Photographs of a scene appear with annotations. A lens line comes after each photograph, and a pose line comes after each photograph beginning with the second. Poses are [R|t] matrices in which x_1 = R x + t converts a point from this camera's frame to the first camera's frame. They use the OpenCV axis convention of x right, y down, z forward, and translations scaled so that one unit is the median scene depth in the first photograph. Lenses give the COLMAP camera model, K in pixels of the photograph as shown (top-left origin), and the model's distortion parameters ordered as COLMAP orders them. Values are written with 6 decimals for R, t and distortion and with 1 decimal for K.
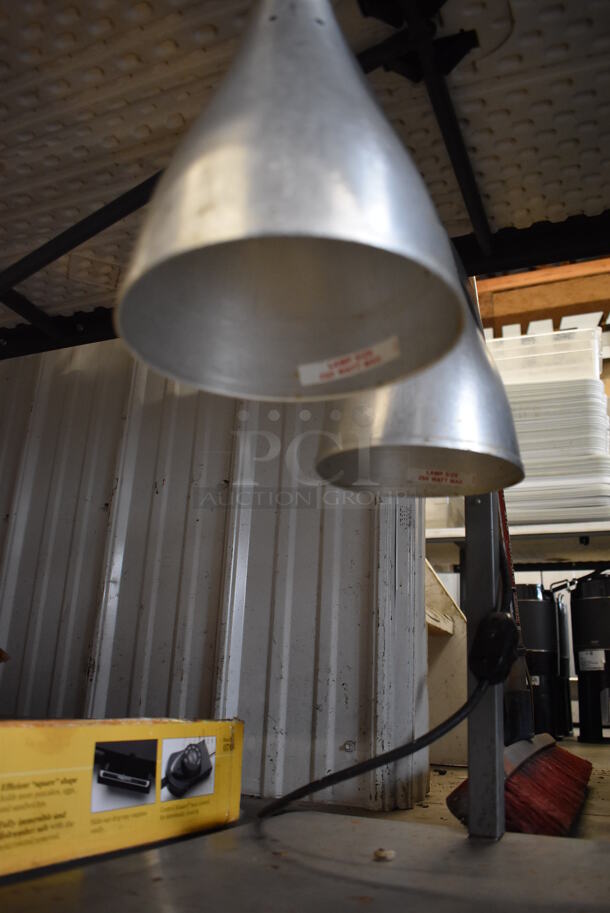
lens RADIAL K [[707.8, 0, 305.0], [0, 707.8, 456.5], [0, 0, 1]] dist [-0.088794, 0.000941]
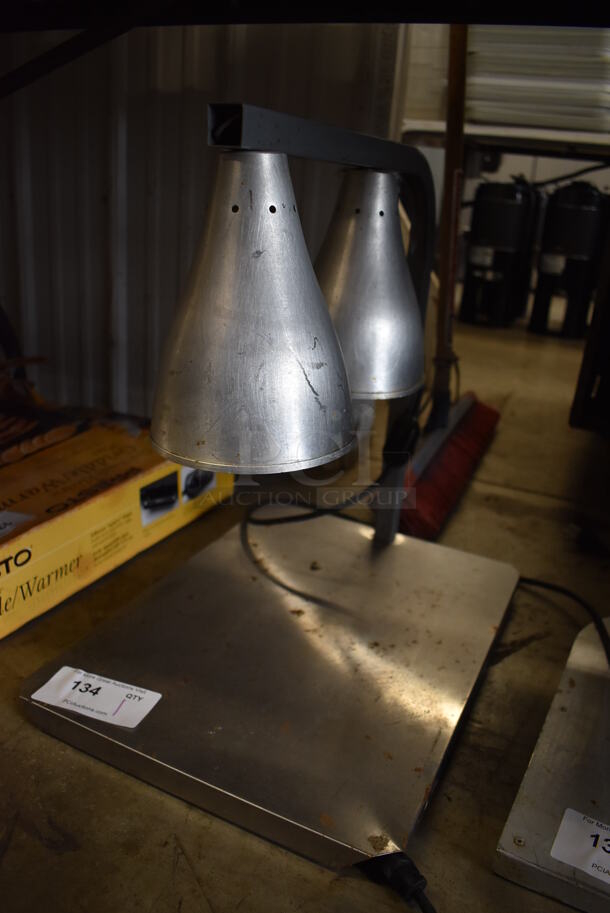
lens RADIAL K [[702.7, 0, 305.0], [0, 702.7, 456.5], [0, 0, 1]] dist [-0.098719, 0.006856]
pose [[0.999547, 0.023137, 0.019249, 0.034100], [-0.030094, 0.776707, 0.629142, -0.584404], [-0.000394, -0.629437, 0.777052, -0.163804]]
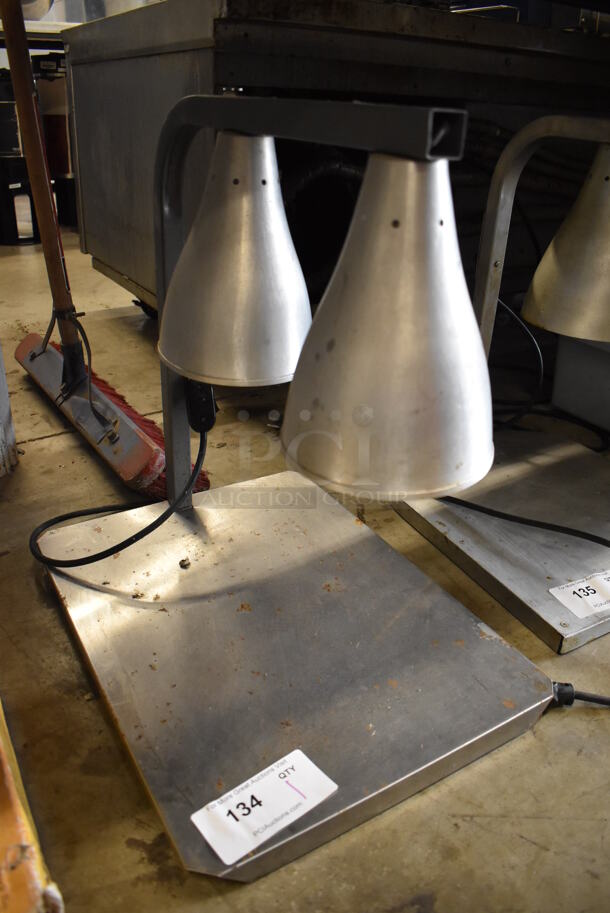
lens RADIAL K [[707.8, 0, 305.0], [0, 707.8, 456.5], [0, 0, 1]] dist [-0.088794, 0.000941]
pose [[0.539899, -0.410132, 0.735051, -0.663283], [-0.268645, 0.743633, 0.612242, -0.545886], [-0.797709, -0.528016, 0.291307, 0.323028]]
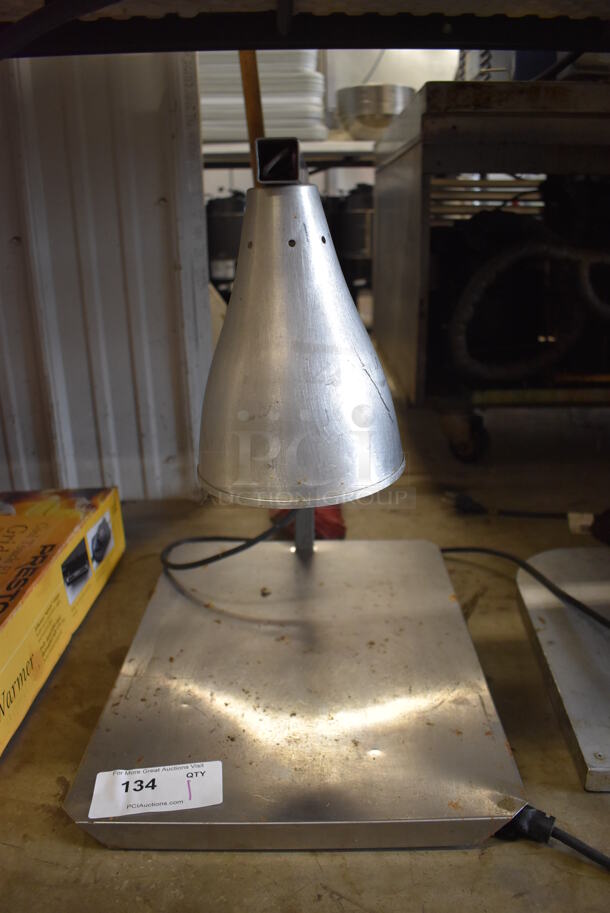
lens RADIAL K [[702.7, 0, 305.0], [0, 702.7, 456.5], [0, 0, 1]] dist [-0.098719, 0.006856]
pose [[0.901143, -0.196636, 0.386362, -0.322350], [-0.076513, 0.805087, 0.588201, -0.576344], [-0.426717, -0.559615, 0.710454, -0.086809]]
